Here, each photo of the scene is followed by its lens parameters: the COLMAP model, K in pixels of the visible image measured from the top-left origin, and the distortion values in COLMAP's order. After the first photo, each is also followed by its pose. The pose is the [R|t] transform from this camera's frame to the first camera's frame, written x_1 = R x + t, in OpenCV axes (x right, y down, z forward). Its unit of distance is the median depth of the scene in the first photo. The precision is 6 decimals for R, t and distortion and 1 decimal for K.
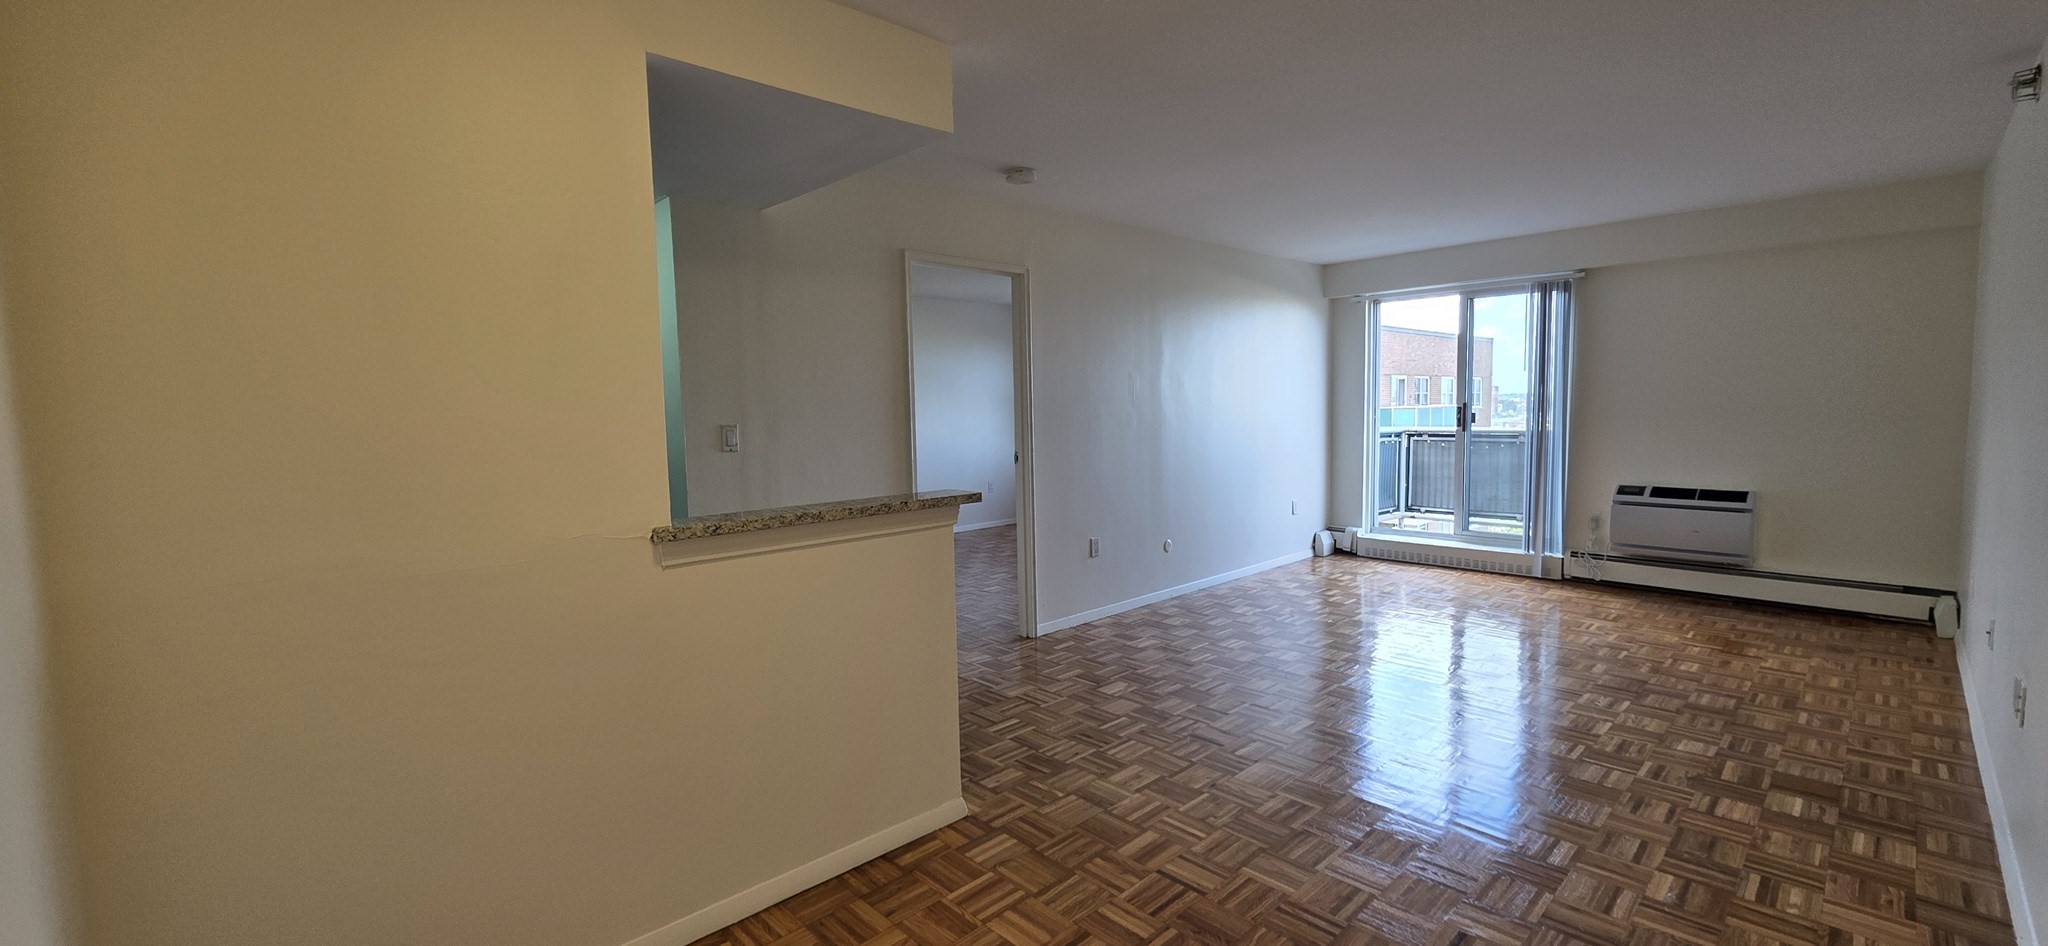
lens RADIAL K [[828.7, 0, 1018.1], [0, 828.7, 480.1], [0, 0, 1]] dist [0.002432, -0.000316]
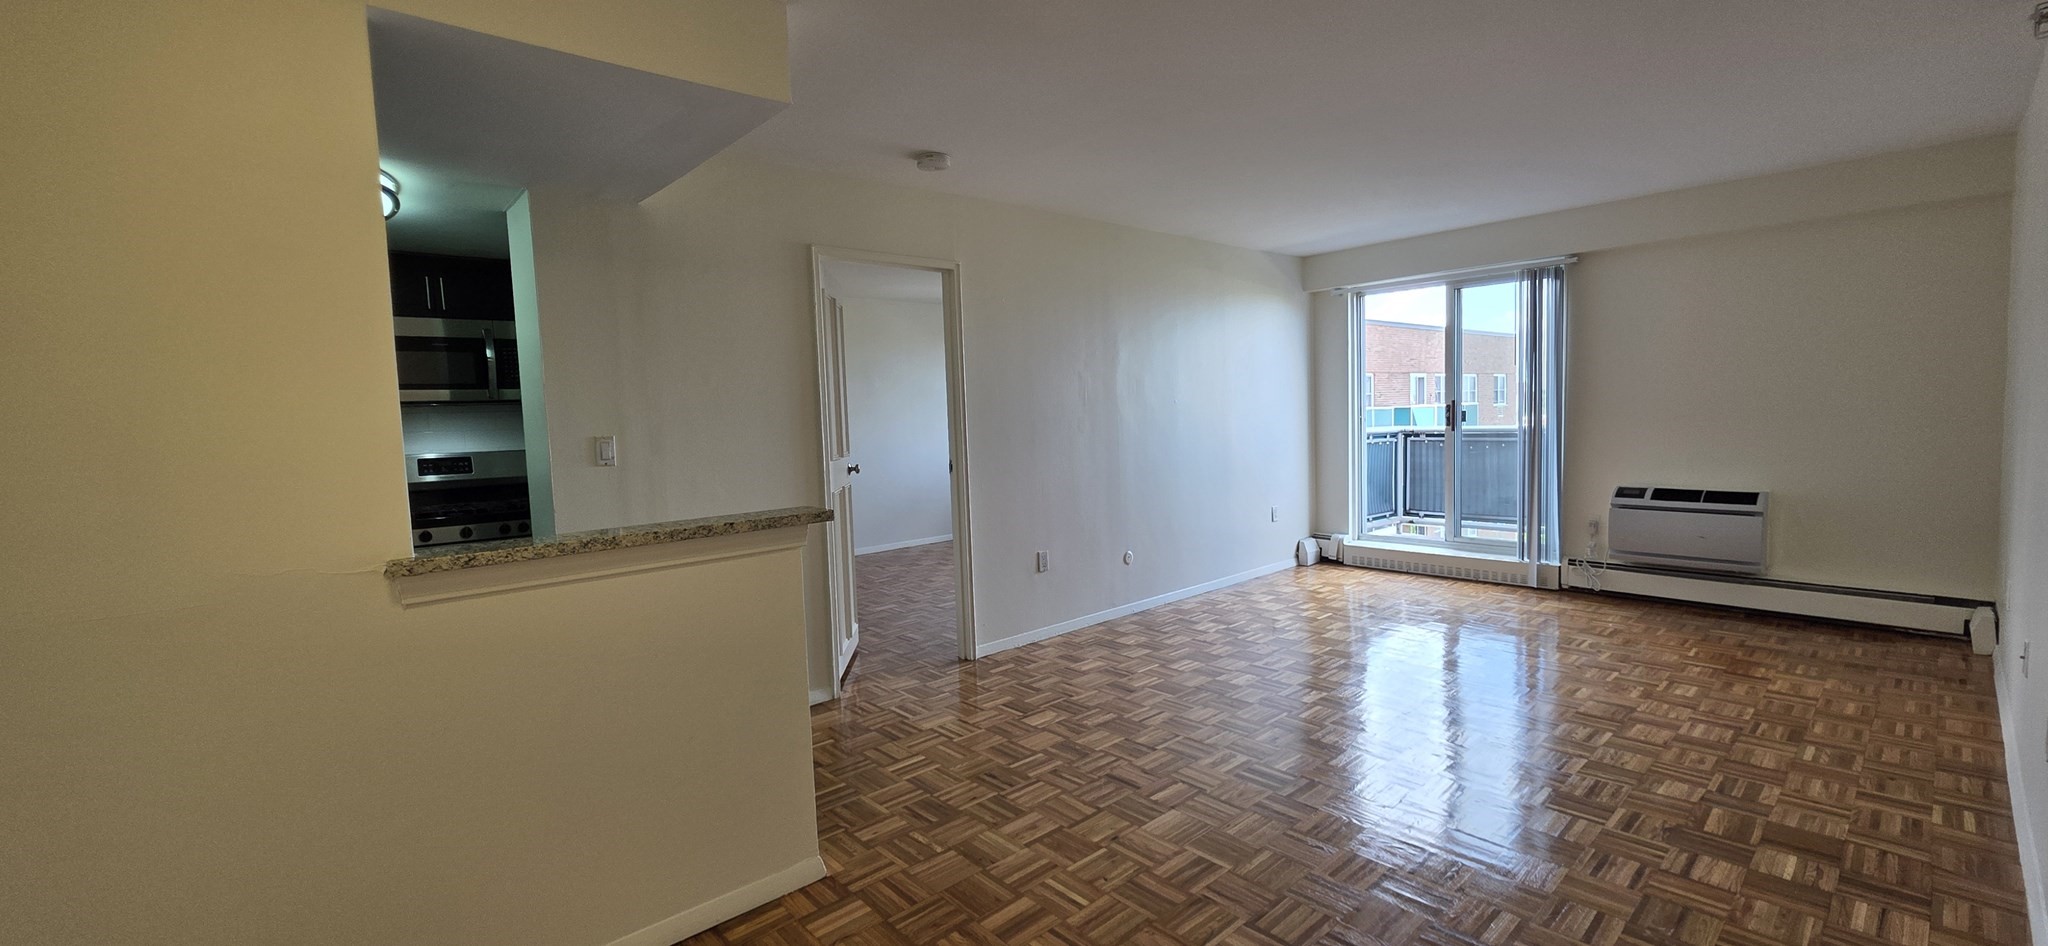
lens RADIAL K [[828.7, 0, 1020.5], [0, 828.7, 478.6], [0, 0, 1]] dist [0.002432, -0.000316]
pose [[0.999503, -0.013244, -0.028622, 0.120800], [0.013013, 0.999881, -0.008267, -0.005740], [0.028728, 0.007890, 0.999556, 0.082908]]
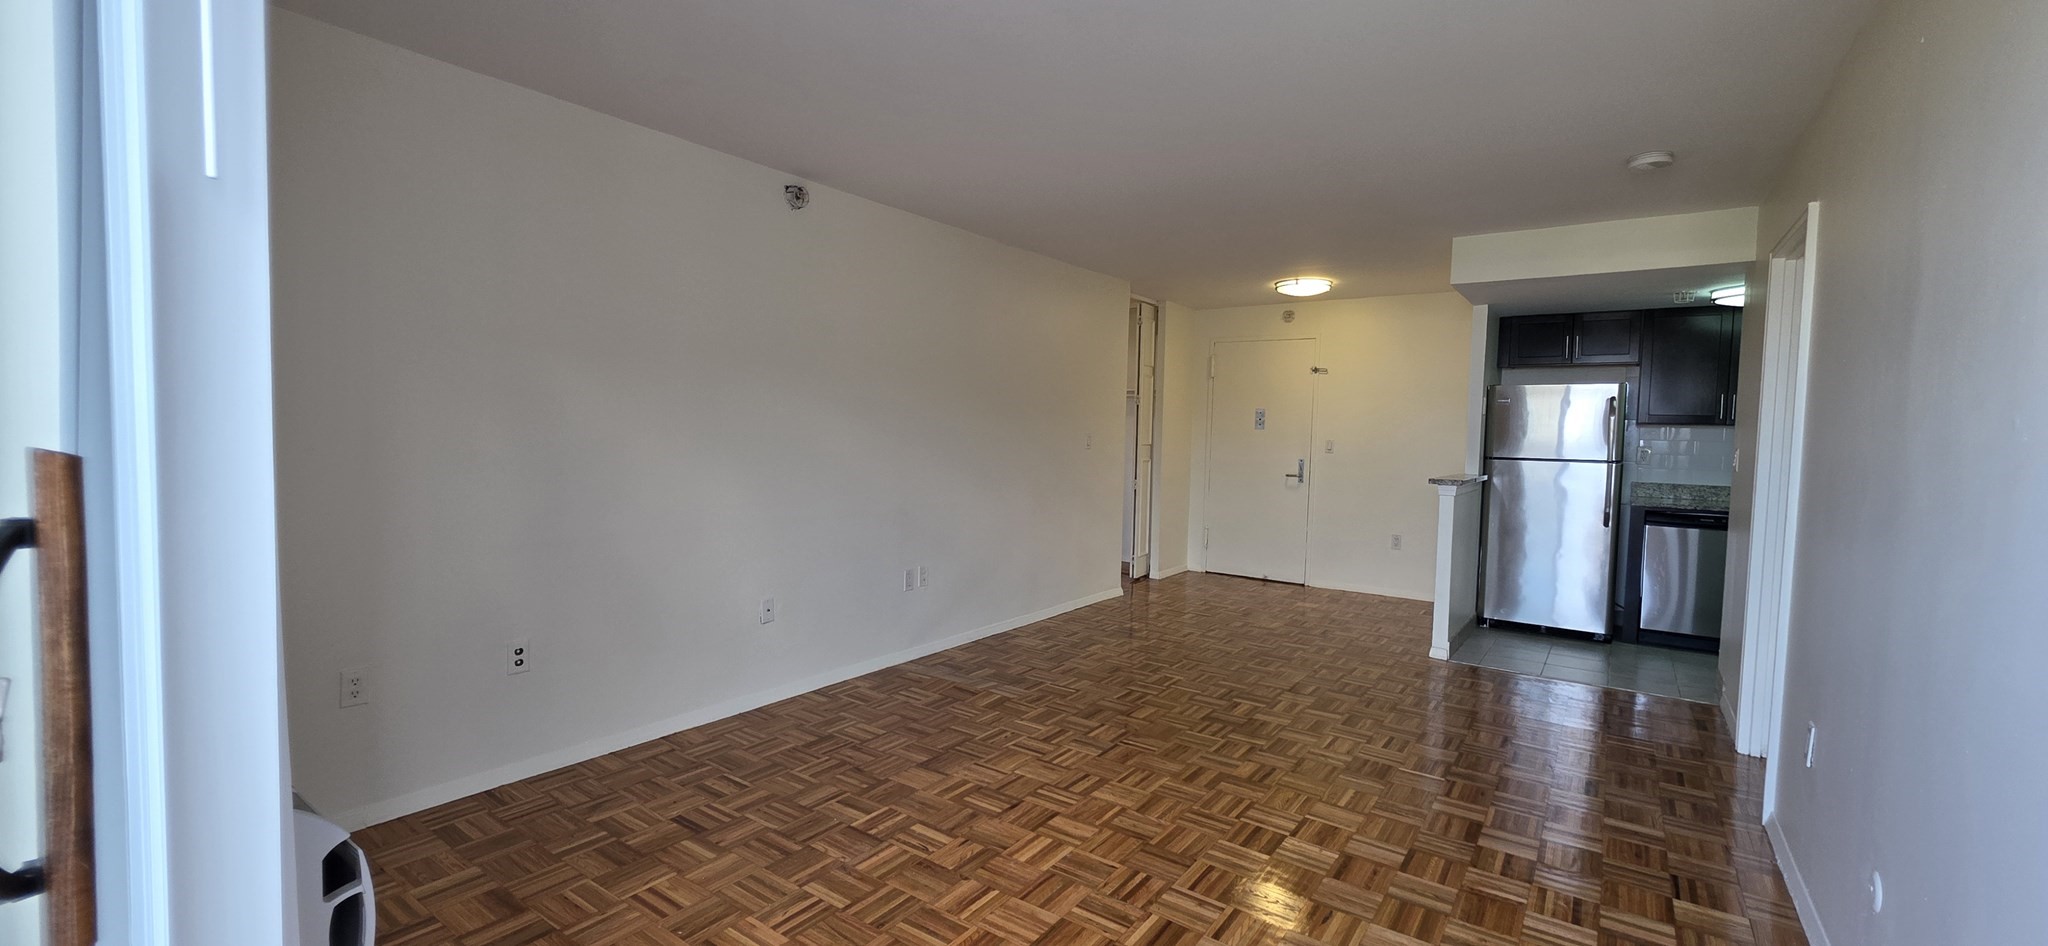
lens RADIAL K [[828.7, 0, 1030.8], [0, 828.7, 469.2], [0, 0, 1]] dist [0.002432, -0.000316]
pose [[-0.979639, 0.011118, -0.200460, 0.779723], [-0.016776, 0.990441, 0.136914, -0.154985], [0.200066, 0.137489, -0.970088, 1.714954]]
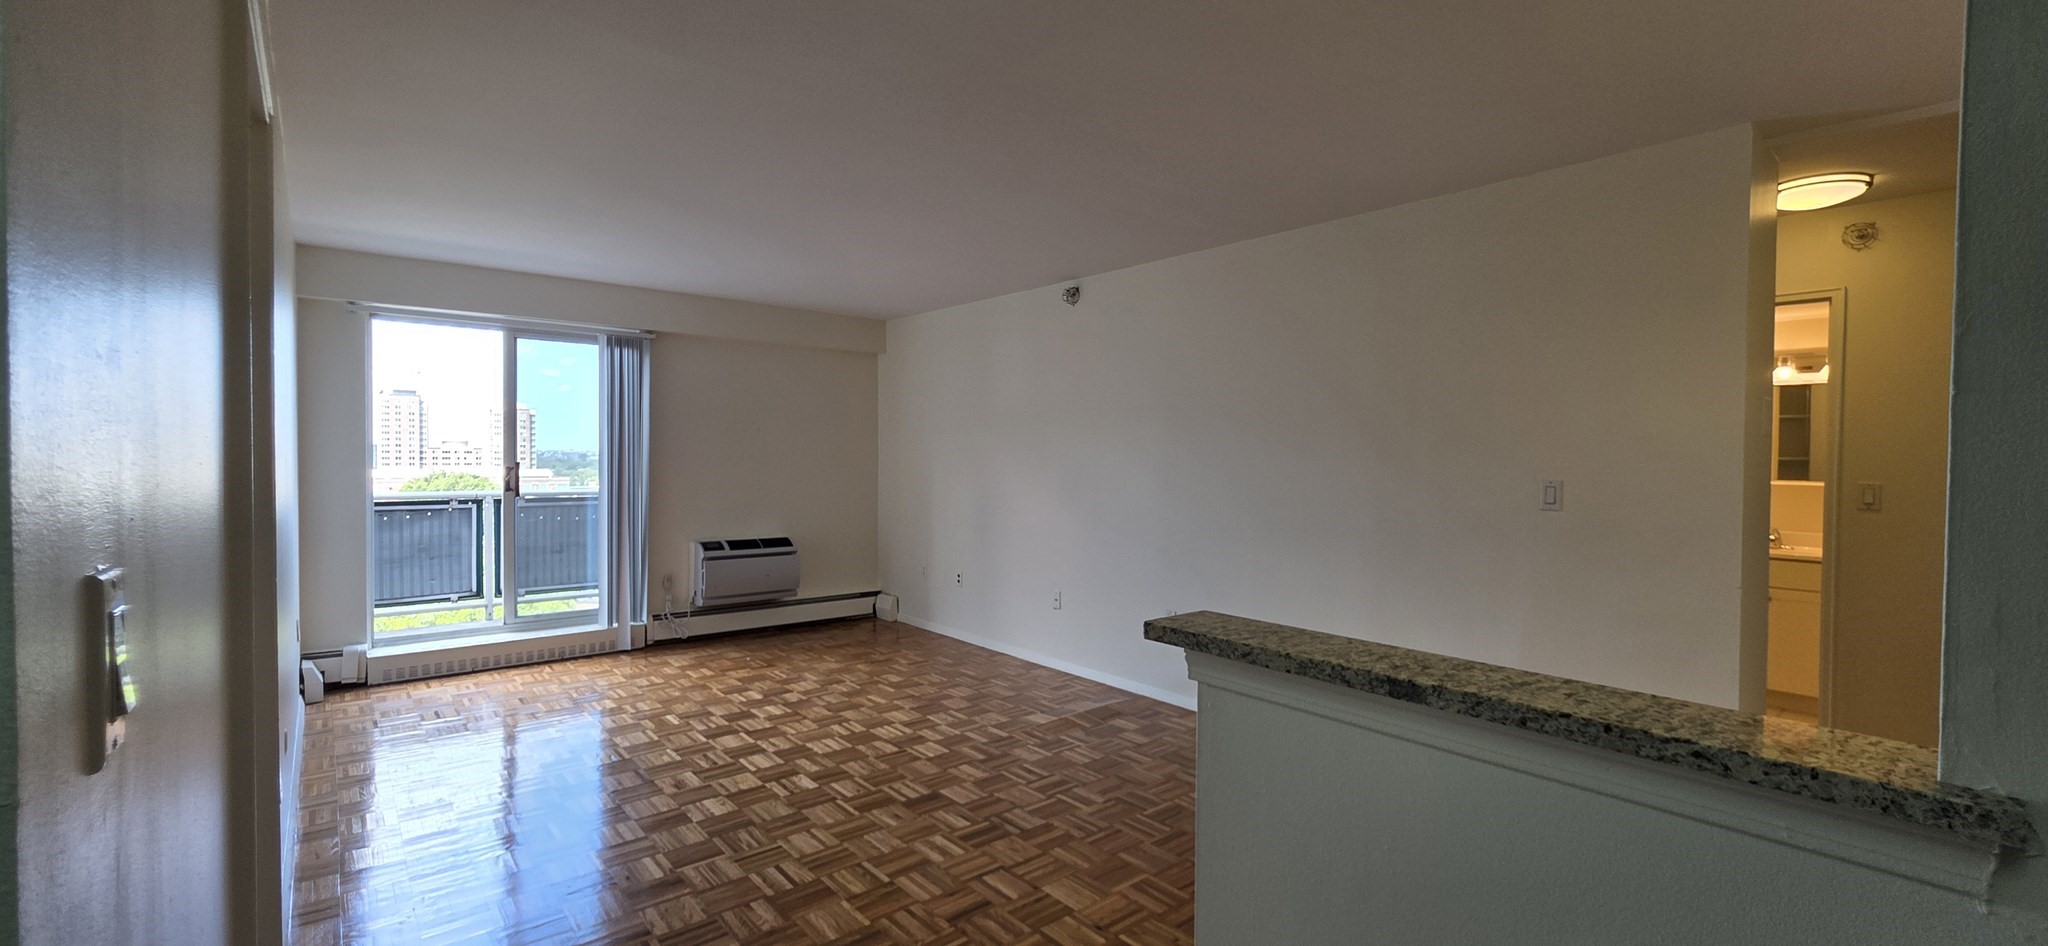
lens RADIAL K [[828.7, 0, 1040.8], [0, 828.7, 469.6], [0, 0, 1]] dist [0.002432, -0.000316]
pose [[0.034506, 0.002145, 0.999402, -0.426283], [0.082483, 0.996580, -0.004987, -0.061620], [-0.995995, 0.082605, 0.034211, 0.720678]]
